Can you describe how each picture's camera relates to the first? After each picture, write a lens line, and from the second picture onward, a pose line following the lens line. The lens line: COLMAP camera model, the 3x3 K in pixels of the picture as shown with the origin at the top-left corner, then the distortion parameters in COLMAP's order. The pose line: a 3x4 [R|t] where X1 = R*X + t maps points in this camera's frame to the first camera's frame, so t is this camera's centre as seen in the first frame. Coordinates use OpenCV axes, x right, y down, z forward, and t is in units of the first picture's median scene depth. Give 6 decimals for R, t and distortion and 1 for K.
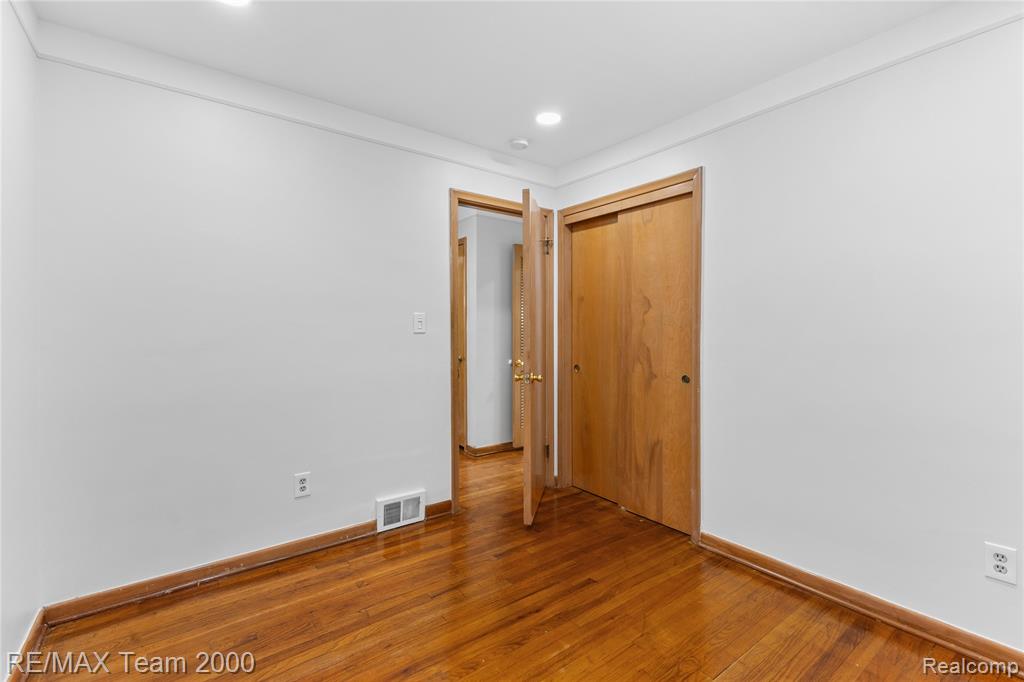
lens RADIAL K [[445.4, 0, 512.0], [0, 445.4, 341.0], [0, 0, 1]] dist [0.000275, -0.000434]
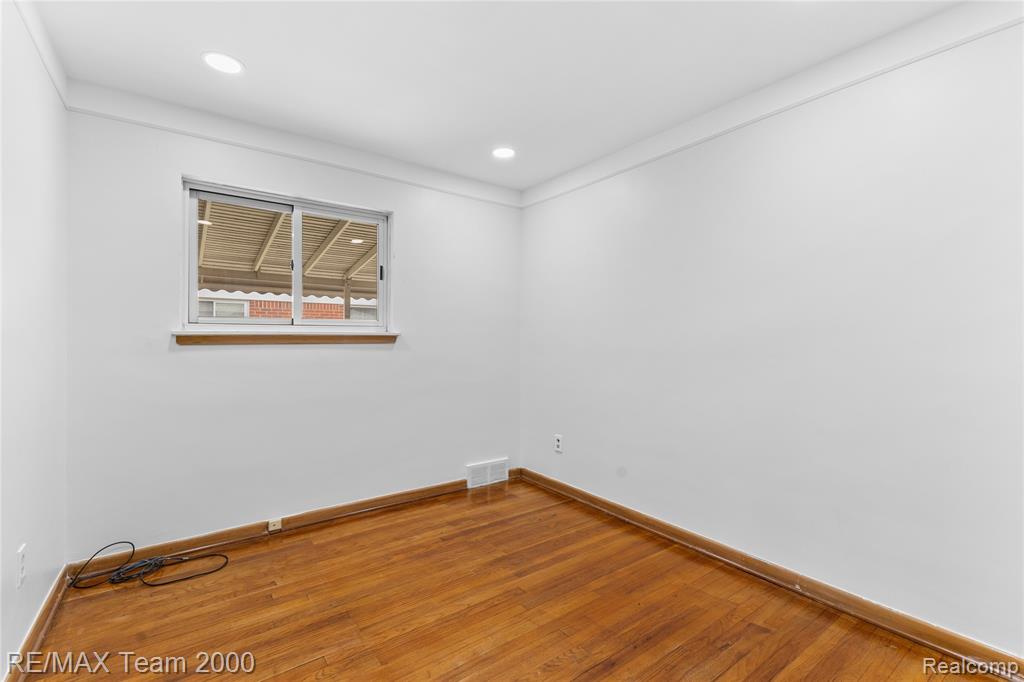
lens RADIAL K [[449.2, 0, 512.7], [0, 449.2, 336.8], [0, 0, 1]] dist [0.004103, 0.000405]
pose [[0.999921, -0.005866, -0.011096, 0.099794], [0.005600, 0.999699, -0.023877, 0.003611], [0.011233, 0.023813, 0.999653, -0.131467]]
